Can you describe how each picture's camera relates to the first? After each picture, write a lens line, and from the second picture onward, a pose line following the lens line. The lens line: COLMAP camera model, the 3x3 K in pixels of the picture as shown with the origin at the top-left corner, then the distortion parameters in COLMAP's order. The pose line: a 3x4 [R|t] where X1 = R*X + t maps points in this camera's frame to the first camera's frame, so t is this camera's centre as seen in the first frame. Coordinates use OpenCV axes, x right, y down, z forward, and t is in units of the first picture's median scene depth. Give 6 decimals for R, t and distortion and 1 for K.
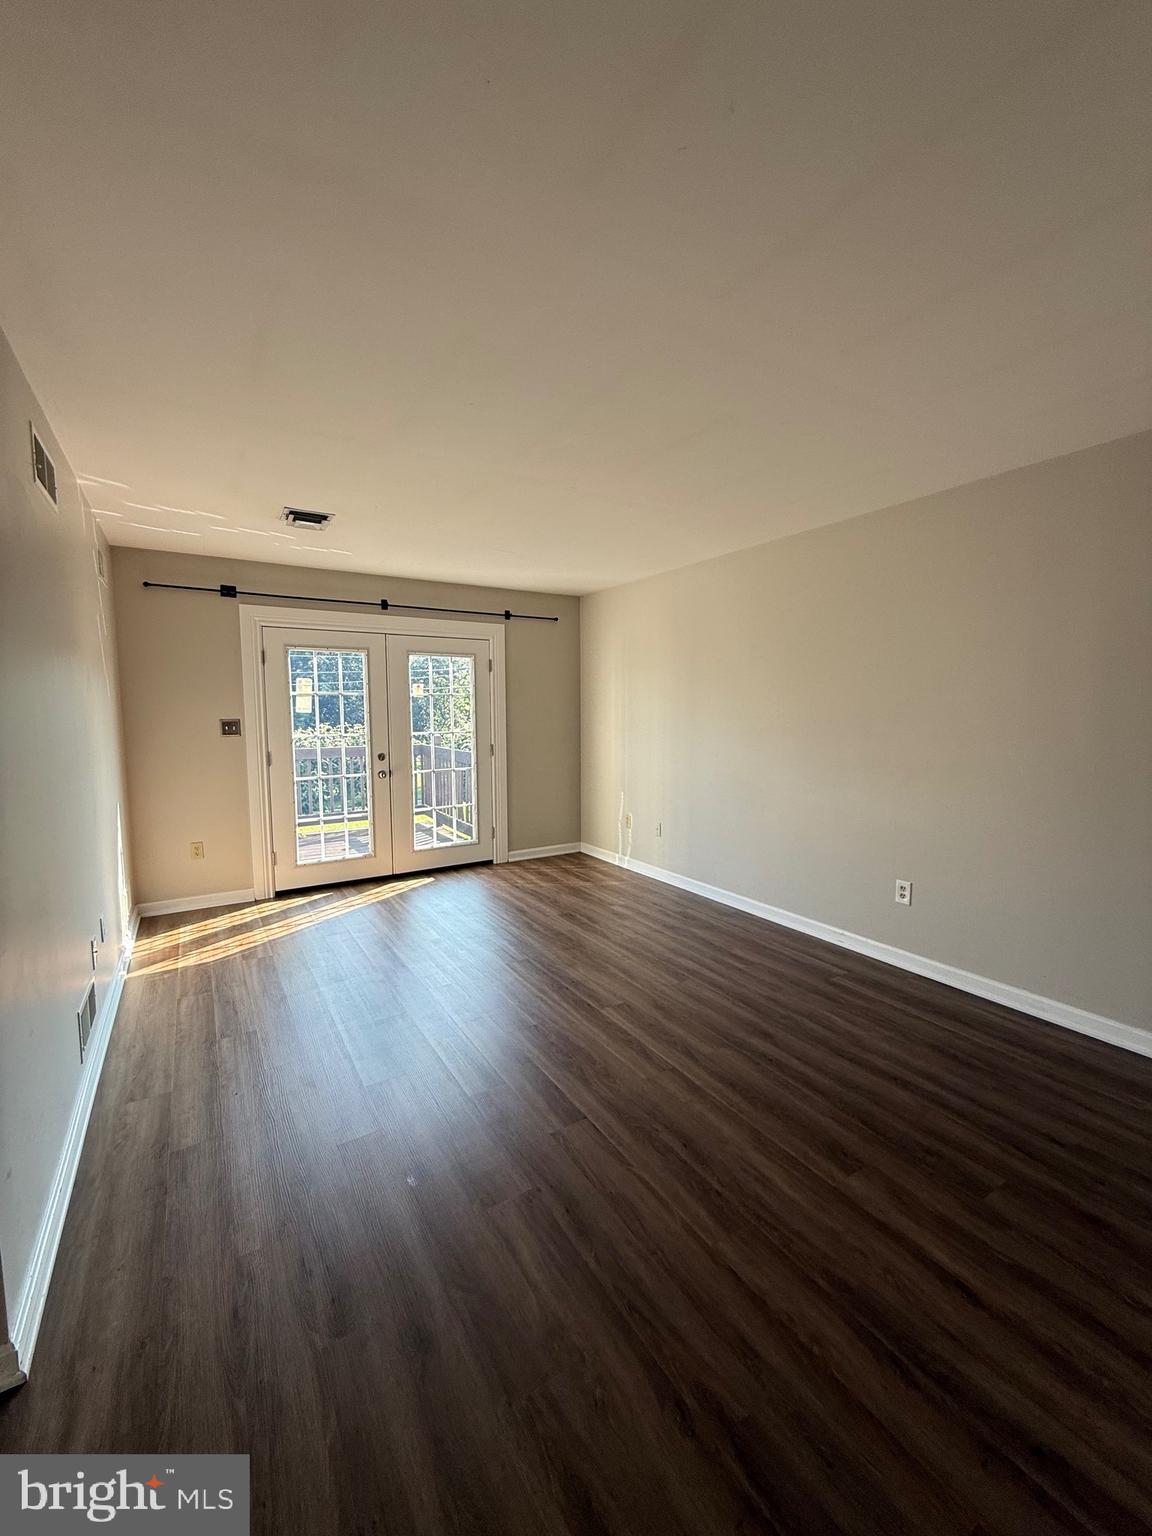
lens RADIAL K [[610.1, 0, 576.2], [0, 610.1, 761.6], [0, 0, 1]] dist [0.000557, -0.000369]
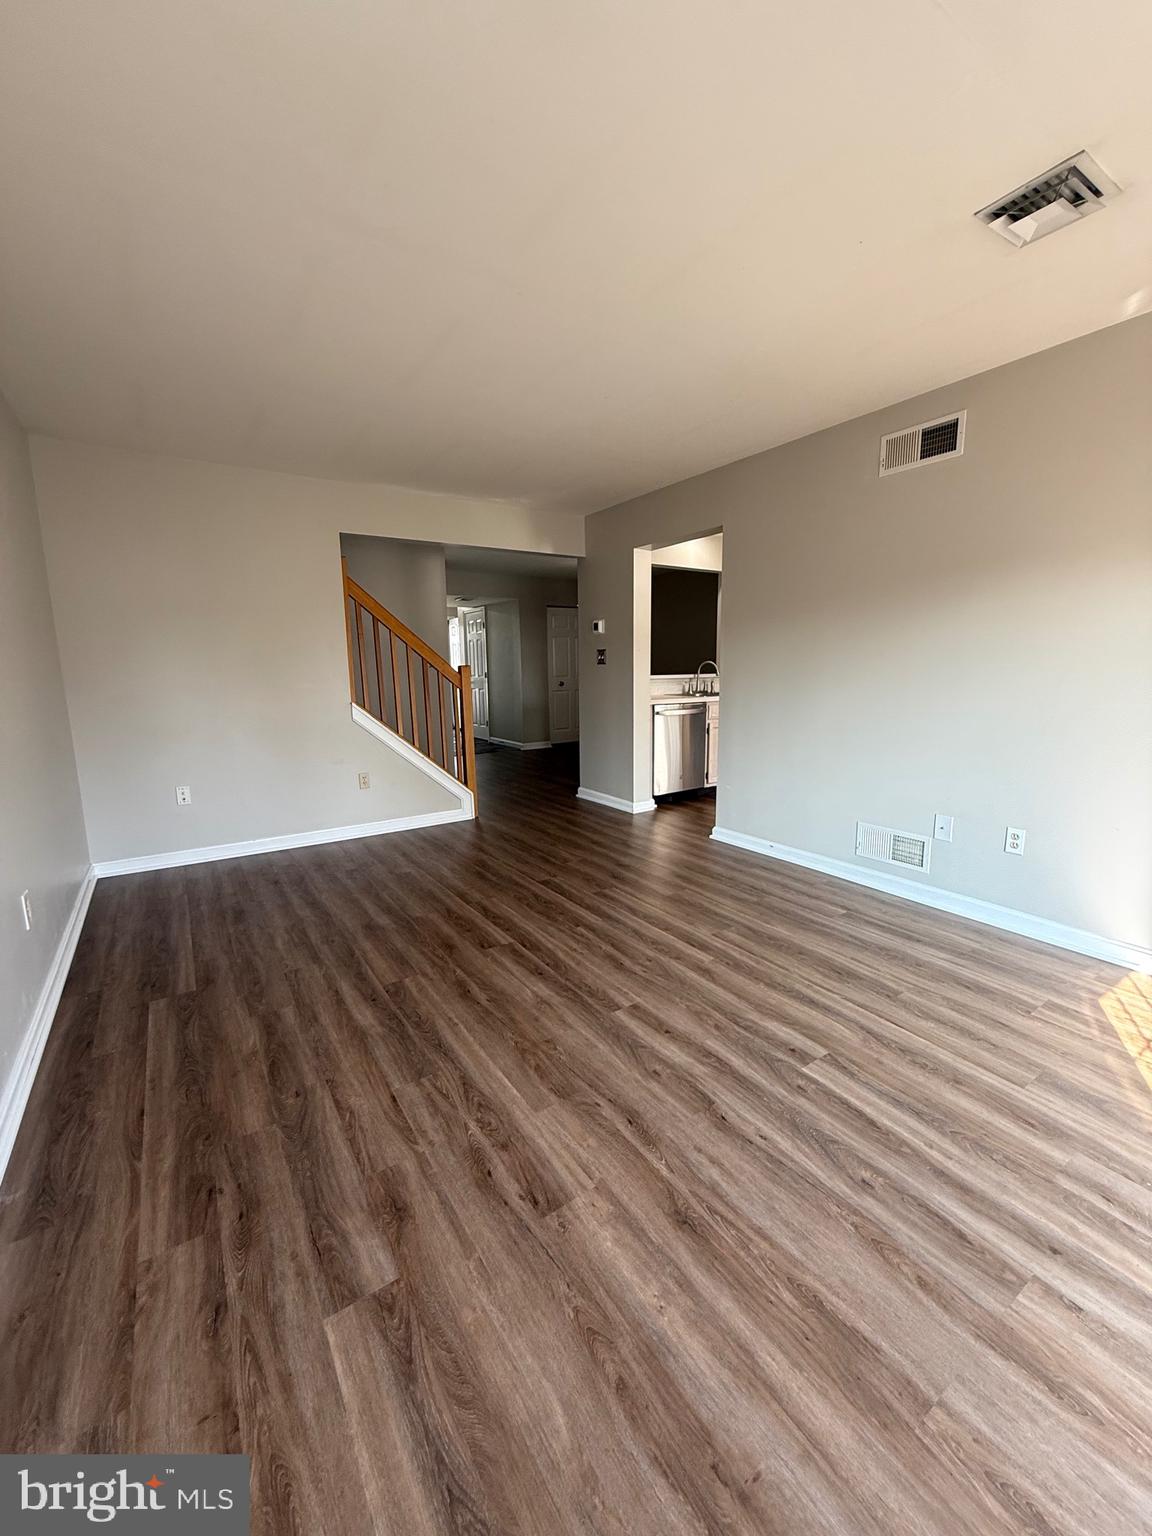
lens RADIAL K [[610.1, 0, 576.6], [0, 610.1, 768.1], [0, 0, 1]] dist [0.000557, -0.000369]
pose [[-0.999459, 0.023628, -0.022885, -0.036715], [0.017005, 0.966680, 0.255421, -0.084380], [0.028158, 0.254894, -0.966559, 1.539394]]
